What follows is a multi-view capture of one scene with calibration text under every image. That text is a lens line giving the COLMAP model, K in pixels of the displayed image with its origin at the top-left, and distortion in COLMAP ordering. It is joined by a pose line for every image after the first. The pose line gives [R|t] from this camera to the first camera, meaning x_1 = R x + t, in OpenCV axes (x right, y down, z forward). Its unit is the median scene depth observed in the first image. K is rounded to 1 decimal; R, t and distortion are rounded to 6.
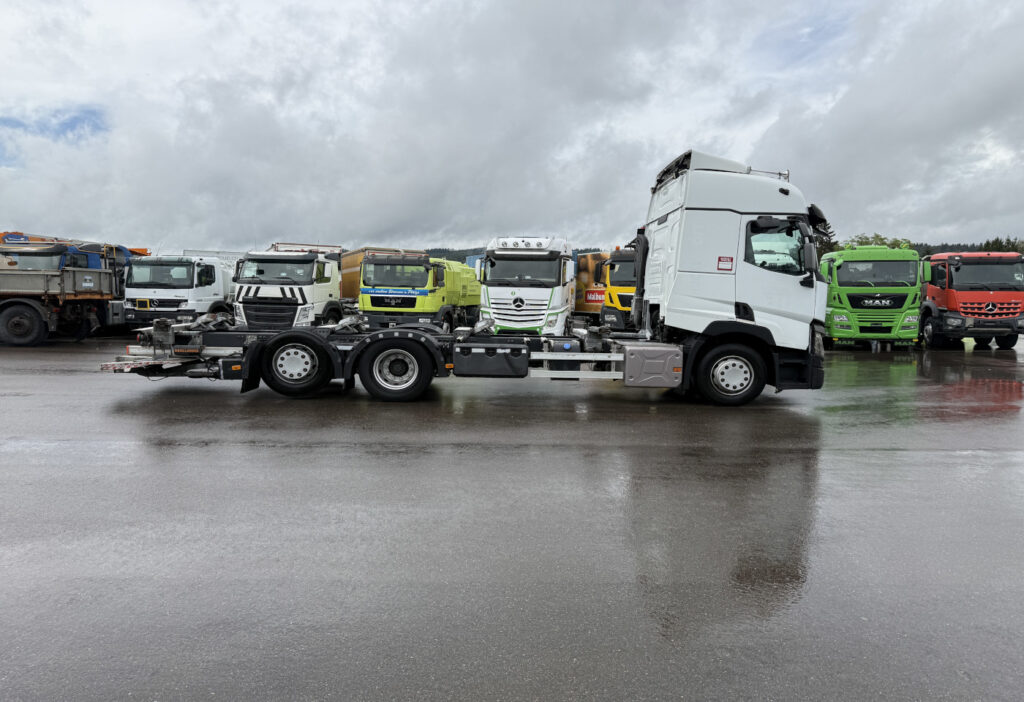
lens RADIAL K [[711.3, 0, 518.4], [0, 711.3, 358.8], [0, 0, 1]] dist [0.040389, -0.056928]
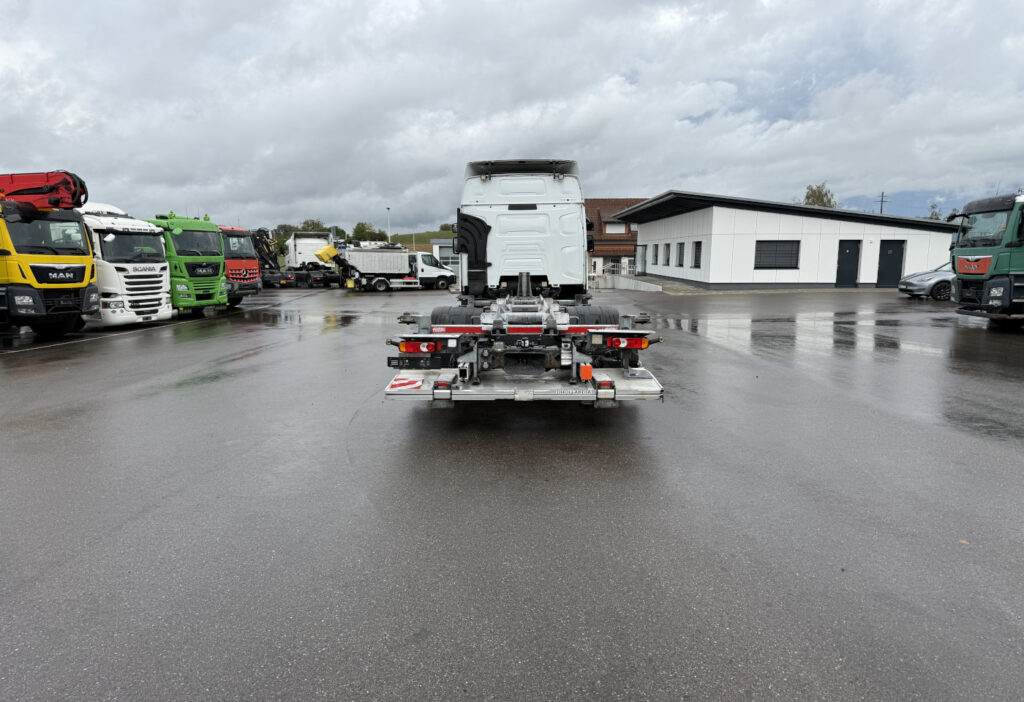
lens RADIAL K [[711.3, 0, 515.9], [0, 711.3, 372.2], [0, 0, 1]] dist [0.040389, -0.056928]
pose [[0.047801, -0.157817, 0.986311, -0.561886], [0.088264, 0.984244, 0.153209, -0.053989], [-0.994950, 0.079732, 0.060978, 0.498986]]
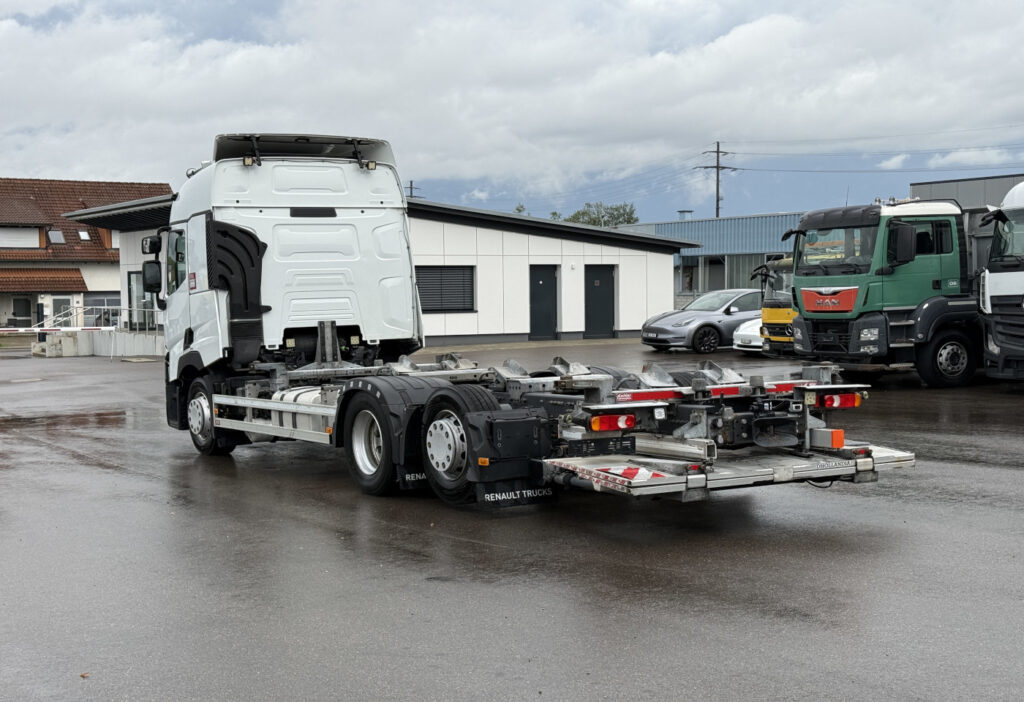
lens RADIAL K [[1399.5, 0, 517.4], [0, 1399.5, 351.9], [0, 0, 1]] dist [0.137173, 0.000000]
pose [[-0.475643, -0.031880, 0.879061, -0.618281], [0.090778, 0.992228, 0.085102, -0.081772], [-0.874942, 0.120278, -0.469052, 0.786860]]
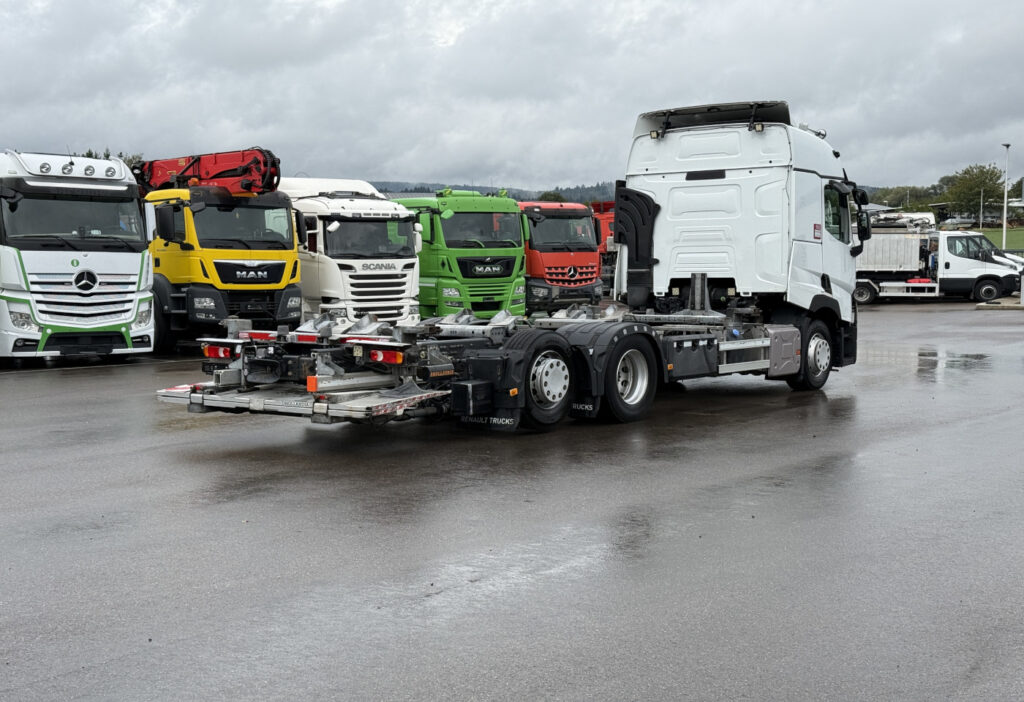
lens RADIAL K [[1399.5, 0, 507.4], [0, 1399.5, 361.4], [0, 0, 1]] dist [0.137173, 0.000000]
pose [[0.614037, -0.070649, 0.786109, -0.643337], [0.077785, 0.996554, 0.028803, -0.024396], [-0.785435, 0.043461, 0.617417, 0.099671]]
